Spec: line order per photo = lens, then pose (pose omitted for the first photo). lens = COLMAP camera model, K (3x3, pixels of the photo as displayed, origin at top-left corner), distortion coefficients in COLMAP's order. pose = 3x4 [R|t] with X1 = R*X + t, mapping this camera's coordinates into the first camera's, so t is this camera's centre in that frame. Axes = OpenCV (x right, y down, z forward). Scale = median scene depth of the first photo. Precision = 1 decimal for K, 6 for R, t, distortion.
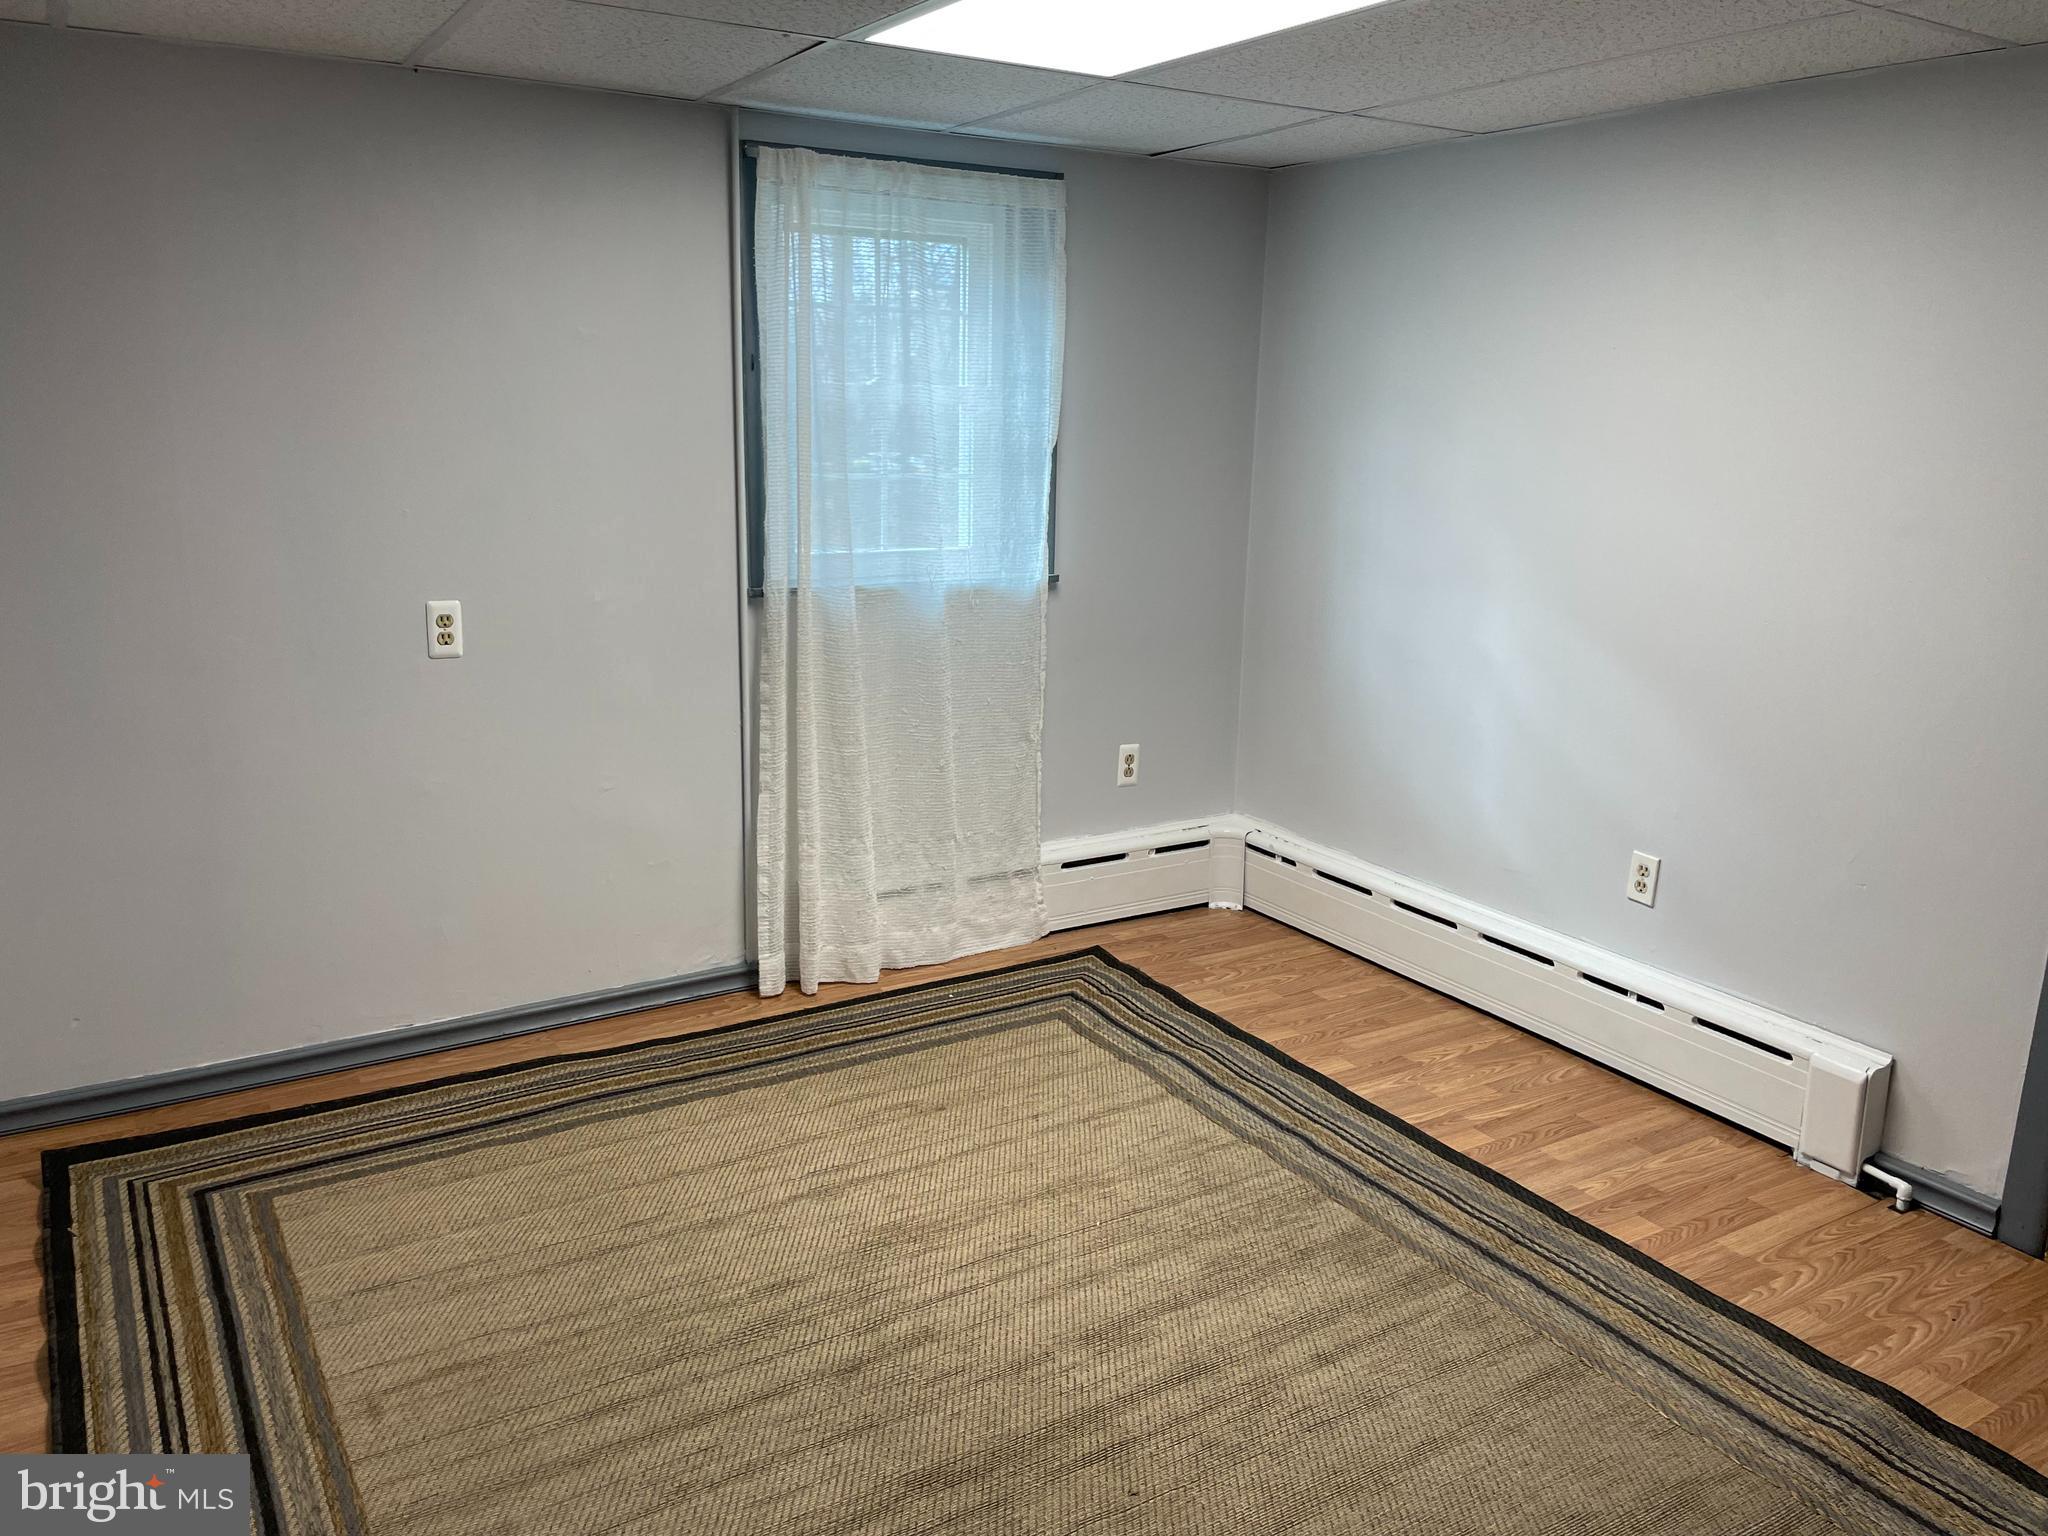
lens RADIAL K [[1561.6, 0, 1025.1], [0, 1561.6, 774.9], [0, 0, 1]] dist [0.123272, -0.143049]
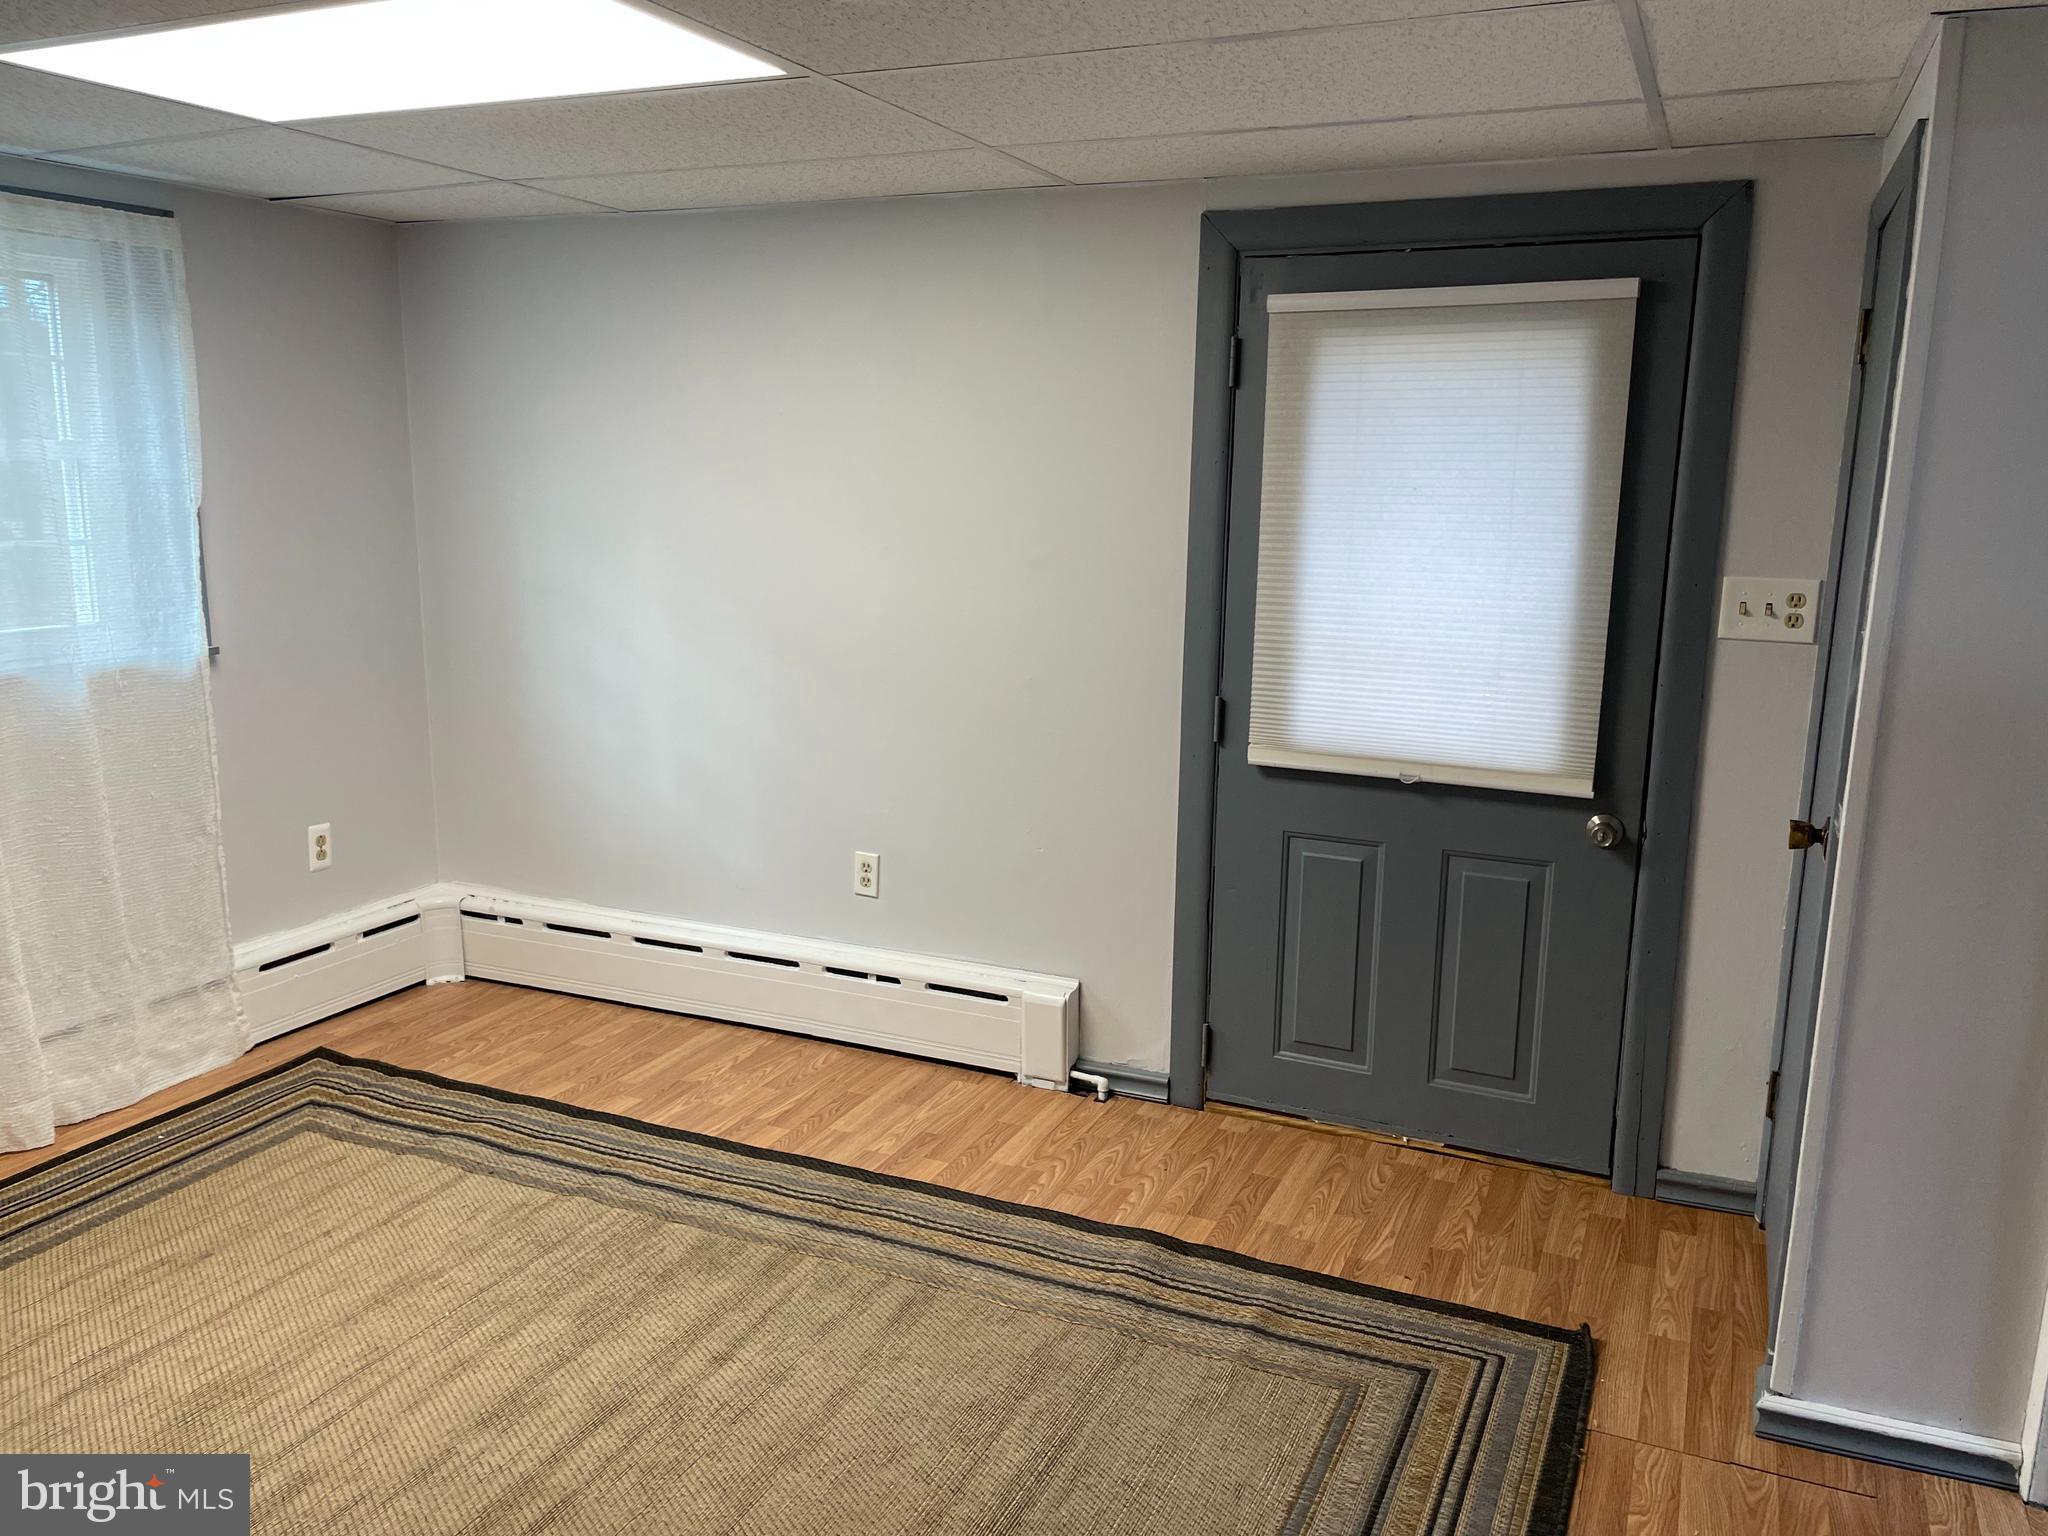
lens RADIAL K [[1561.6, 0, 1025.1], [0, 1561.6, 774.9], [0, 0, 1]] dist [0.123272, -0.143049]
pose [[0.834382, -0.118564, 0.538284, -0.116619], [0.136355, 0.990636, 0.006839, 0.002117], [-0.534055, 0.067692, 0.842736, -0.017942]]
